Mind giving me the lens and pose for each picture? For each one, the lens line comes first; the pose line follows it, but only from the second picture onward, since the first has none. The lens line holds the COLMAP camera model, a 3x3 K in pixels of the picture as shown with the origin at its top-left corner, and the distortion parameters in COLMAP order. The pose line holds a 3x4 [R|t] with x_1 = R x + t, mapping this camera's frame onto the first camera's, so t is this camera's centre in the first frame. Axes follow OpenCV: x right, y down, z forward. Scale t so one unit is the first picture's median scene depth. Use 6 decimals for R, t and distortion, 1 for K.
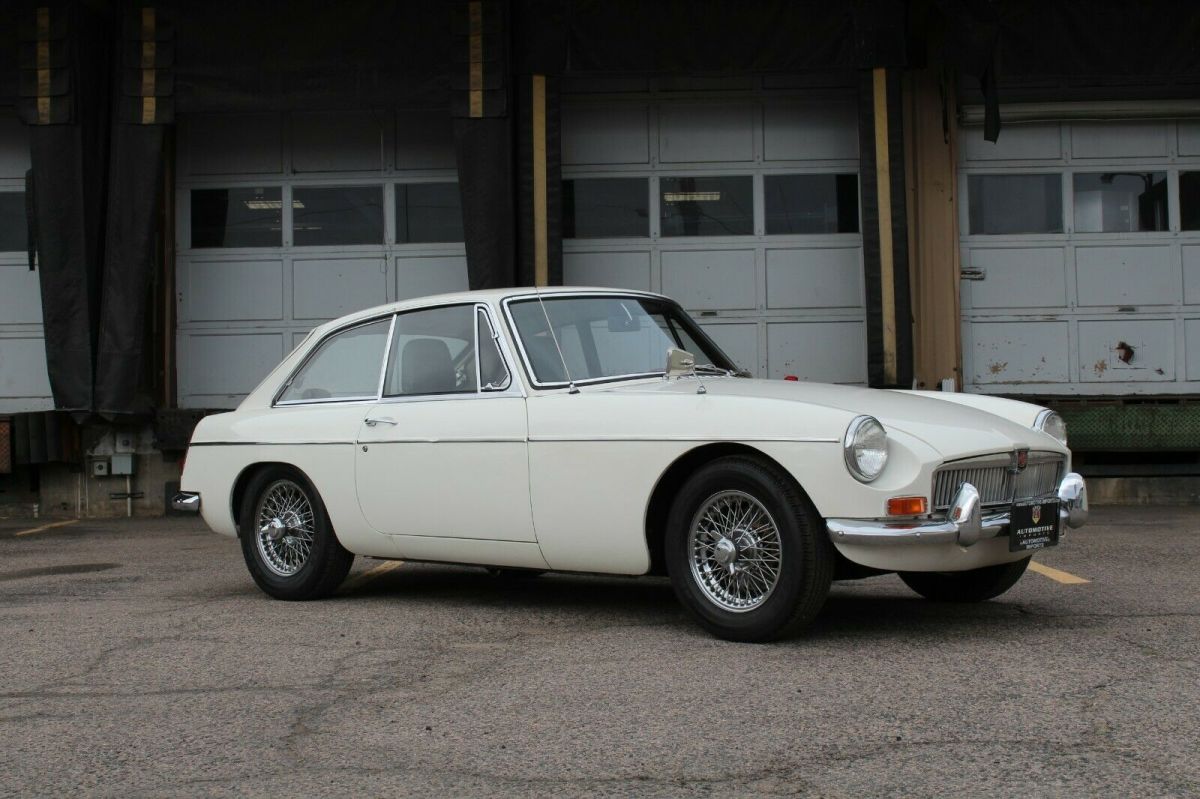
lens RADIAL K [[1819.8, 0, 600.0], [0, 1819.8, 399.5], [0, 0, 1]] dist [-0.021776, 0.078439]
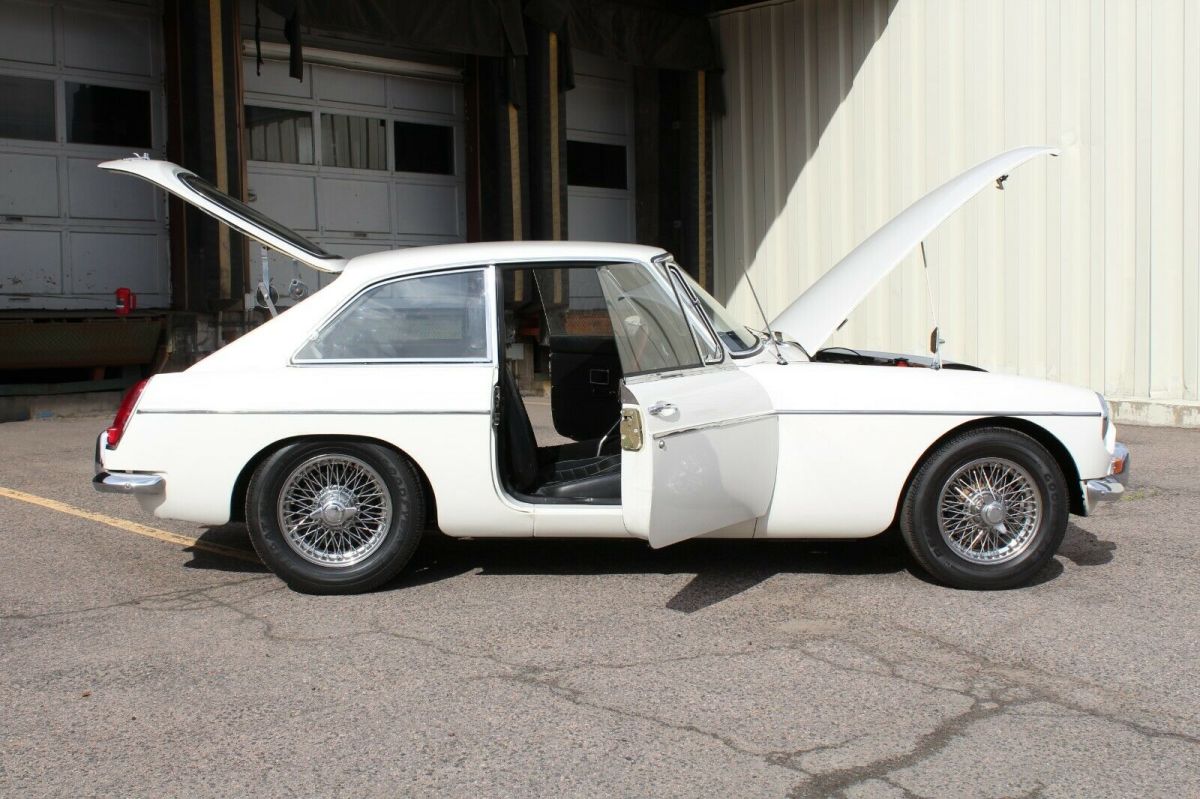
lens RADIAL K [[1441.7, 0, 599.4], [0, 1441.7, 453.6], [0, 0, 1]] dist [-0.023663, -0.004527]
pose [[0.663031, -0.066772, 0.745608, -0.520842], [-0.028460, 0.993046, 0.114239, -0.032018], [-0.748051, -0.096964, 0.656520, 0.410685]]
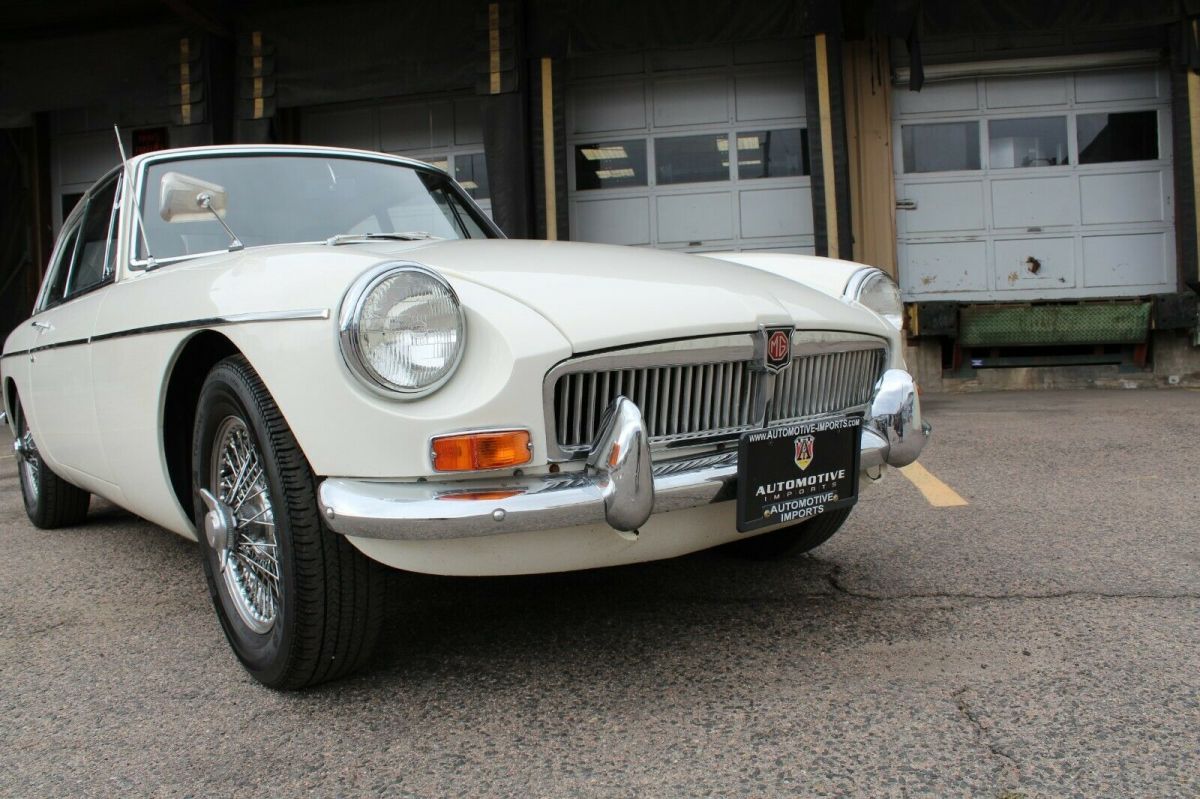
lens RADIAL K [[1000.7, 0, 600.0], [0, 1000.7, 399.5], [0, 0, 1]] dist [-0.177036, 0.173680]
pose [[0.988670, -0.017964, -0.149024, 0.156723], [0.028351, 0.997291, 0.067871, 0.019147], [0.147401, -0.071327, 0.986502, 0.498129]]
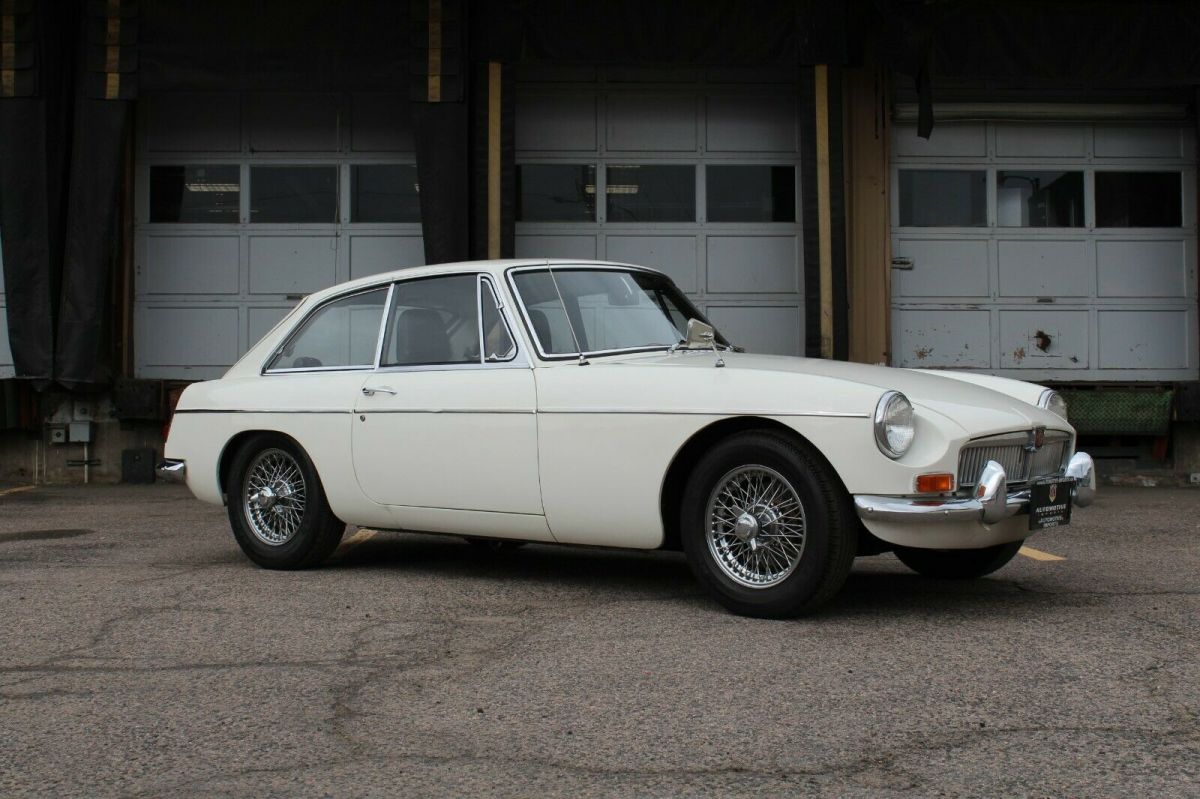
lens RADIAL K [[1679.0, 0, 600.0], [0, 1679.0, 399.5], [0, 0, 1]] dist [-0.040036, 0.092816]
pose [[0.997947, 0.016312, 0.061928, -0.046806], [-0.016967, 0.999805, 0.010058, 0.004568], [-0.061752, -0.011088, 0.998030, 0.065681]]
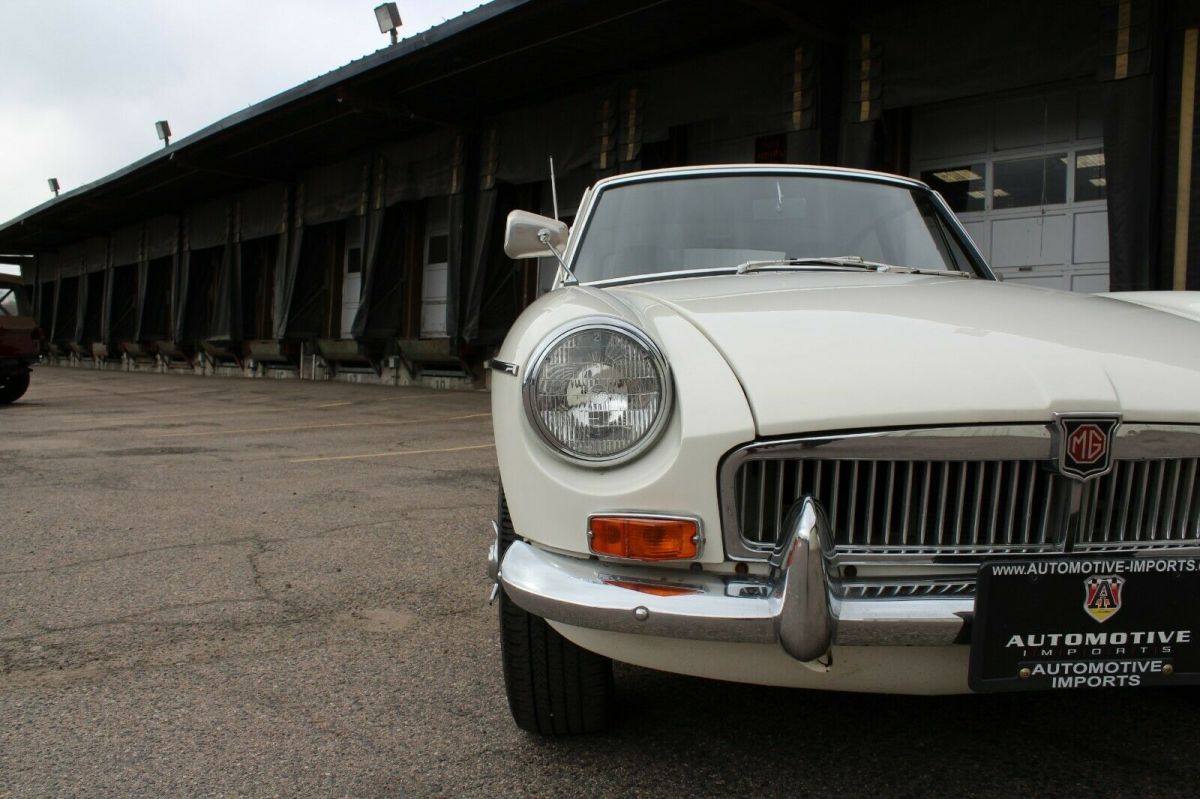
lens RADIAL K [[1000.7, 0, 600.0], [0, 1000.7, 399.5], [0, 0, 1]] dist [-0.177036, 0.173680]
pose [[0.699657, 0.058363, -0.712091, 0.211959], [-0.014229, 0.997599, 0.067783, 0.008210], [0.714337, -0.037292, 0.698807, 0.553364]]
